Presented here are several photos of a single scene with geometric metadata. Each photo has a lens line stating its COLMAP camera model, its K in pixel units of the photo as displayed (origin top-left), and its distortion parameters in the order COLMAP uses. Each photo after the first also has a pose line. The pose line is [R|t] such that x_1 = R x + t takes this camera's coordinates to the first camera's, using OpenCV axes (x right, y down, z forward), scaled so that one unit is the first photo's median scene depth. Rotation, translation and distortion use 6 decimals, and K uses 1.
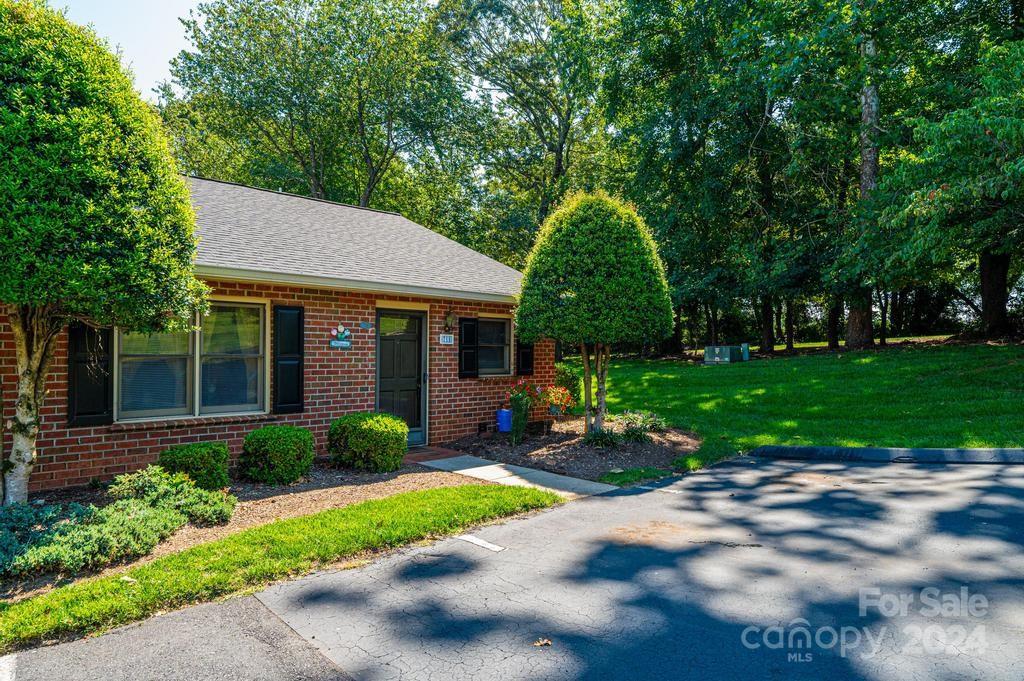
lens RADIAL K [[632.5, 0, 514.5], [0, 632.5, 342.7], [0, 0, 1]] dist [-0.001294, -0.001419]
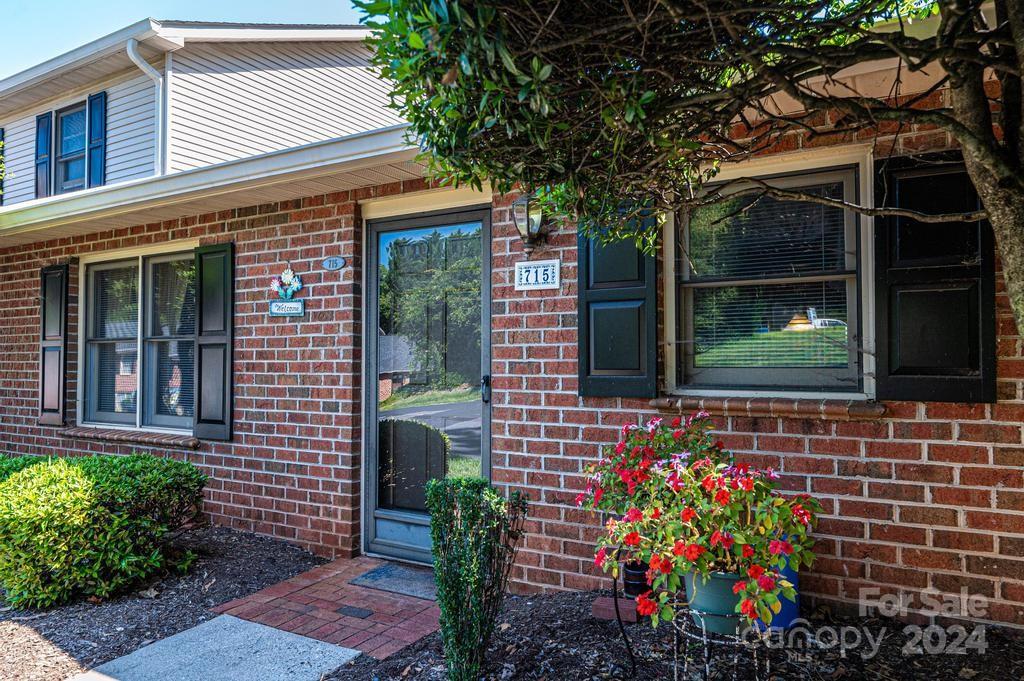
lens RADIAL K [[688.4, 0, 512.8], [0, 688.4, 342.1], [0, 0, 1]] dist [0.000171, 0.000973]
pose [[0.262204, -0.033383, -0.964435, 0.280839], [0.017841, 0.999398, -0.029742, 0.047358], [0.964848, -0.009408, 0.262641, 1.059790]]
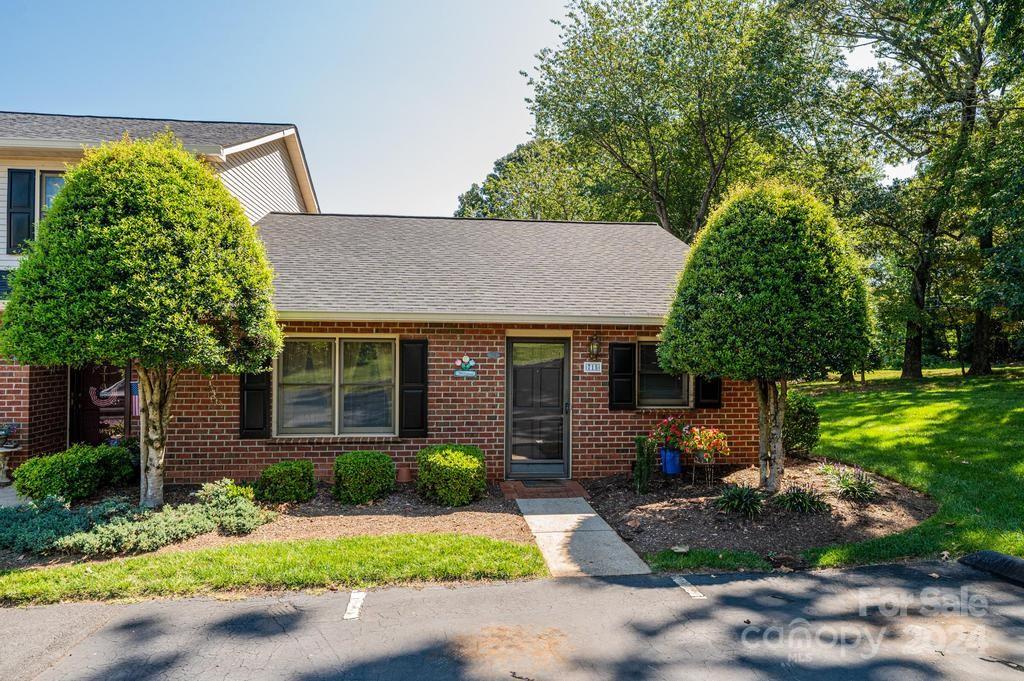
lens RADIAL K [[632.5, 0, 513.4], [0, 632.5, 343.8], [0, 0, 1]] dist [-0.001294, -0.001419]
pose [[0.785514, -0.004552, -0.618827, 0.445881], [0.007089, 0.999974, 0.001643, -0.050162], [0.618803, -0.005678, 0.785525, 0.237202]]
